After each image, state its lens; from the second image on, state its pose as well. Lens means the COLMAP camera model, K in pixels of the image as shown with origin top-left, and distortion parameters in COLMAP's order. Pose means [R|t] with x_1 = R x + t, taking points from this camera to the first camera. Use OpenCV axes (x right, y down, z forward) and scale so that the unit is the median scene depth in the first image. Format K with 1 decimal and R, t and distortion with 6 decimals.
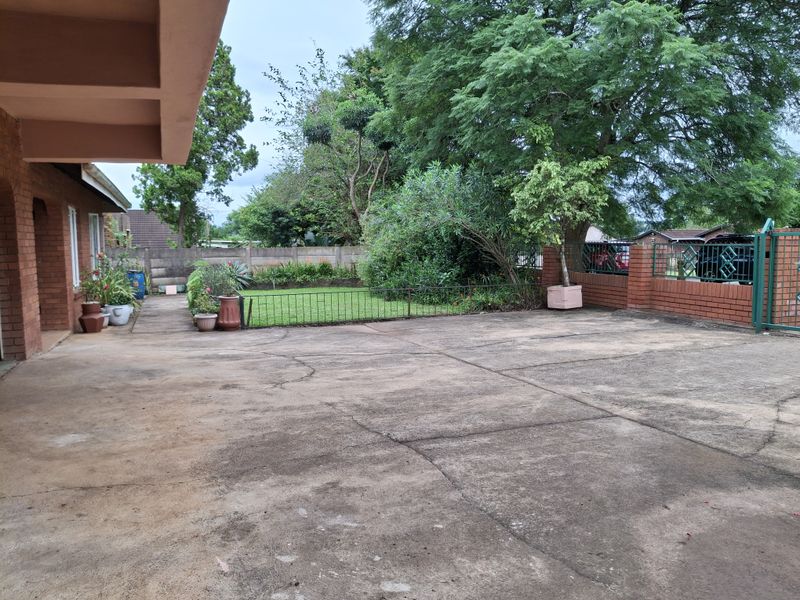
lens RADIAL K [[592.3, 0, 400.0], [0, 592.3, 300.0], [0, 0, 1]] dist [0.078101, -0.170557]
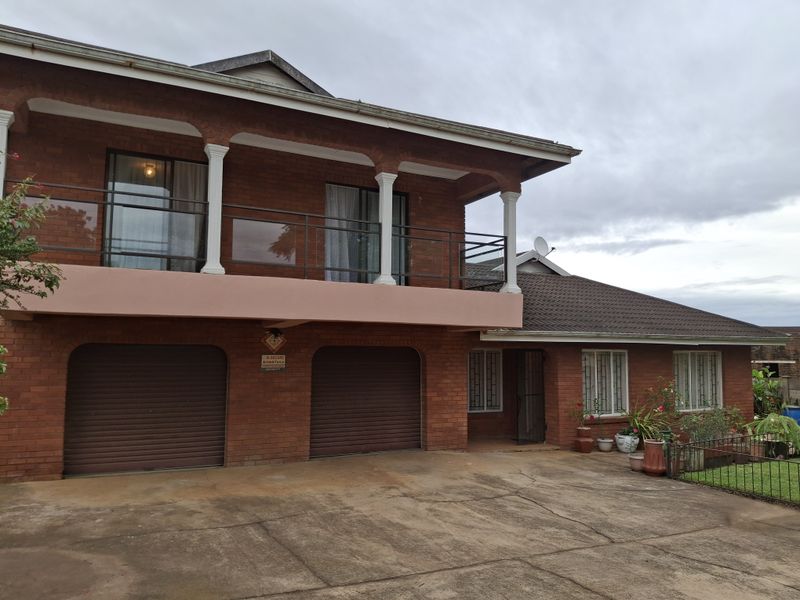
lens RADIAL K [[592.3, 0, 400.0], [0, 592.3, 300.0], [0, 0, 1]] dist [0.078101, -0.170557]
pose [[0.110843, -0.081472, -0.990493, 1.461892], [-0.112312, 0.989223, -0.093936, -0.220067], [0.987471, 0.121656, 0.100498, 0.957029]]
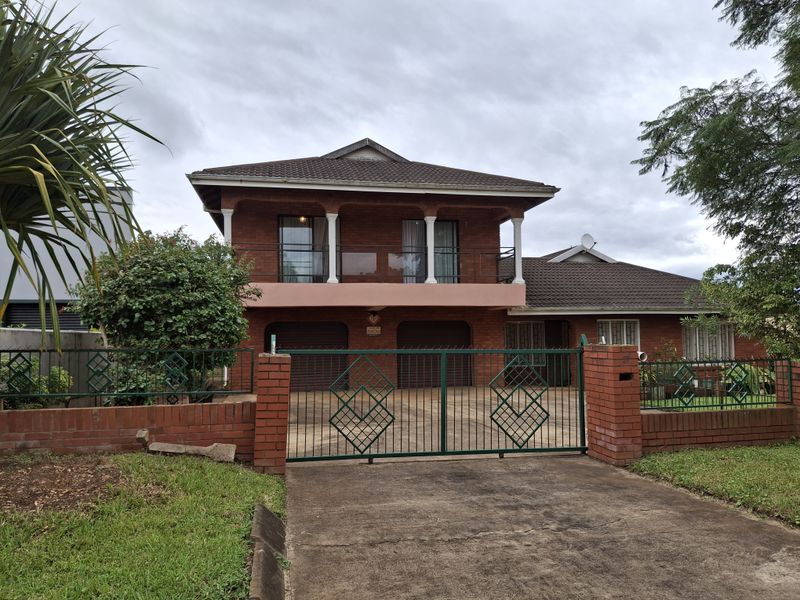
lens RADIAL K [[592.3, 0, 400.0], [0, 592.3, 300.0], [0, 0, 1]] dist [0.078101, -0.170557]
pose [[-0.156021, -0.050249, -0.986475, 2.735697], [-0.089572, 0.995310, -0.036532, -0.219759], [0.983684, 0.082661, -0.159791, 1.438928]]
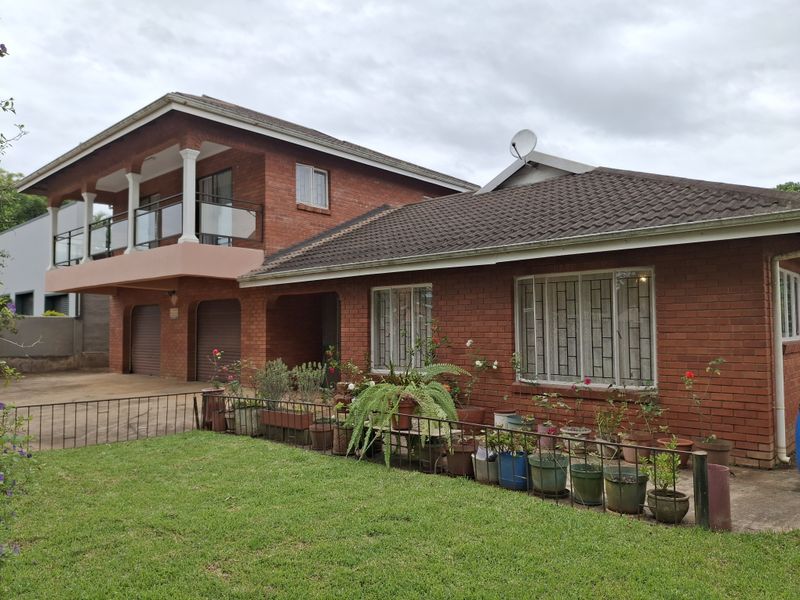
lens RADIAL K [[592.3, 0, 400.0], [0, 592.3, 300.0], [0, 0, 1]] dist [0.078101, -0.170557]
pose [[-0.894895, -0.008754, -0.446191, -0.272398], [-0.034435, 0.998181, 0.049481, -0.408484], [0.444946, 0.059645, -0.893569, 3.977906]]
